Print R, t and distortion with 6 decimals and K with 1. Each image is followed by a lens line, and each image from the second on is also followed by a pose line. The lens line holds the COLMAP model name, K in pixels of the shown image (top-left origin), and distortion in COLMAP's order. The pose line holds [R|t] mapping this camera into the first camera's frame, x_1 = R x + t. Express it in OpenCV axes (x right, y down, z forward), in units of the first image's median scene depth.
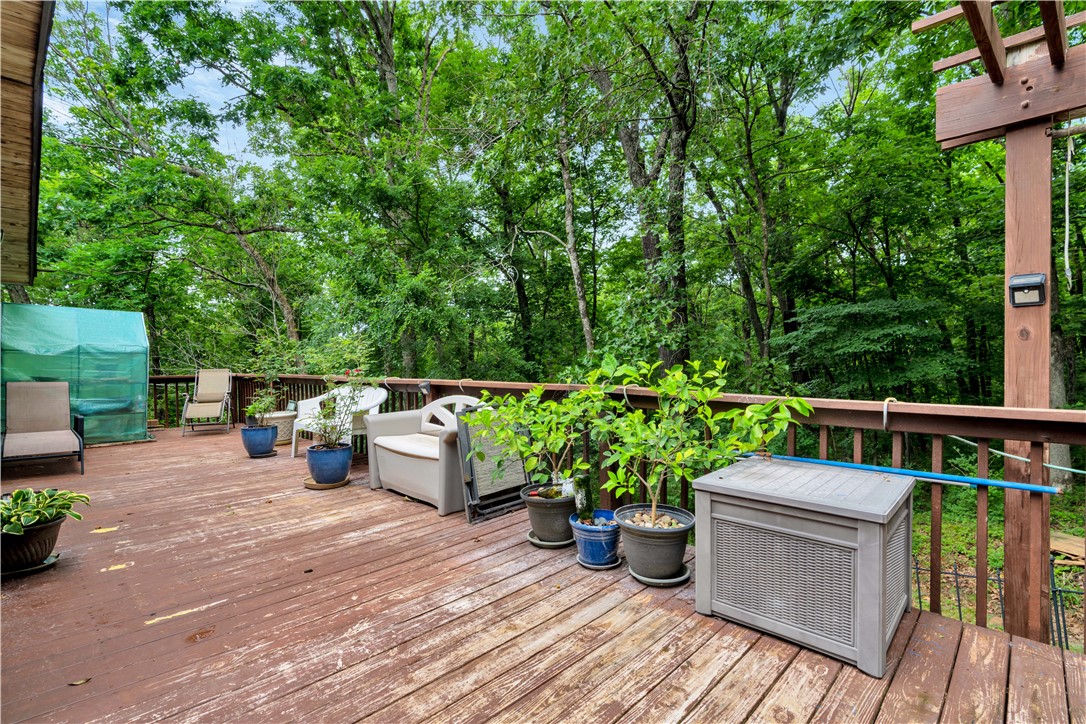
lens RADIAL K [[498.2, 0, 546.3], [0, 498.2, 358.2], [0, 0, 1]] dist [-0.002513, -0.000275]
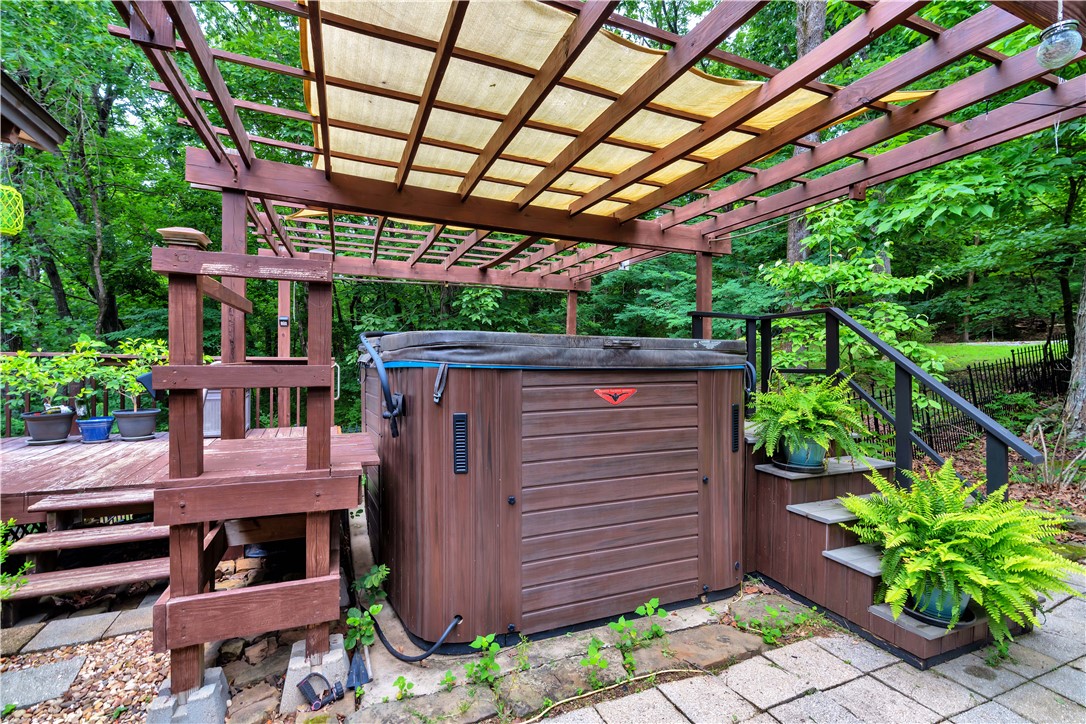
lens RADIAL K [[498.2, 0, 546.3], [0, 498.2, 358.2], [0, 0, 1]] dist [-0.002513, -0.000275]
pose [[0.346769, 0.004620, 0.937939, -0.220791], [-0.000037, 0.999988, -0.004912, 0.017754], [-0.937951, 0.001669, 0.346765, -0.257734]]
